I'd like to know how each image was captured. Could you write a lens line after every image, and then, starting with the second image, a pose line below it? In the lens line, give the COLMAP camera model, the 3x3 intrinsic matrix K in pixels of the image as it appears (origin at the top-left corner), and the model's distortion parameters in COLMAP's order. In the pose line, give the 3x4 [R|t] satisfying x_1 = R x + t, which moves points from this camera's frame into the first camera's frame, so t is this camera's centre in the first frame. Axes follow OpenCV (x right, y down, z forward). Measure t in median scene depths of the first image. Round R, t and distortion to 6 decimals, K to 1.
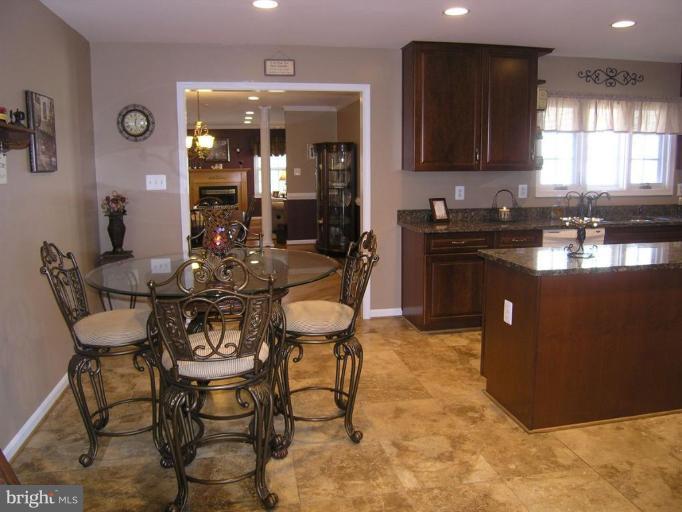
lens RADIAL K [[564.5, 0, 340.7], [0, 564.5, 253.9], [0, 0, 1]] dist [-0.088630, 0.010993]
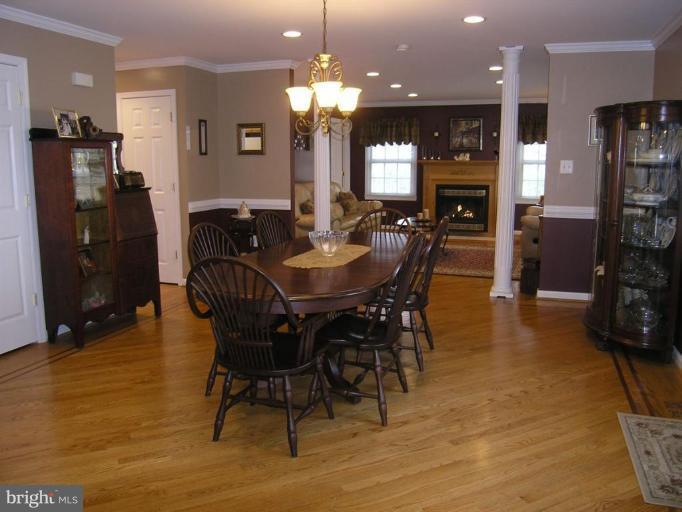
lens RADIAL K [[564.5, 0, 343.3], [0, 564.5, 249.6], [0, 0, 1]] dist [-0.088630, 0.010993]
pose [[0.873325, 0.083020, -0.480012, -0.001564], [-0.081074, 0.996399, 0.024826, -0.060898], [0.480344, 0.017235, 0.876911, 0.418644]]
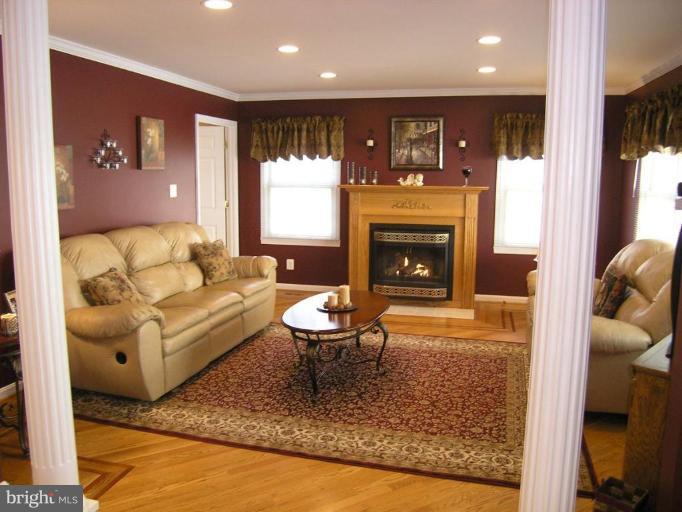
lens RADIAL K [[564.5, 0, 341.1], [0, 564.5, 255.8], [0, 0, 1]] dist [-0.088630, 0.010993]
pose [[0.915234, 0.072353, -0.396374, -0.124890], [-0.076833, 0.997033, 0.004587, -0.128783], [0.395530, 0.026256, 0.918078, 0.784413]]
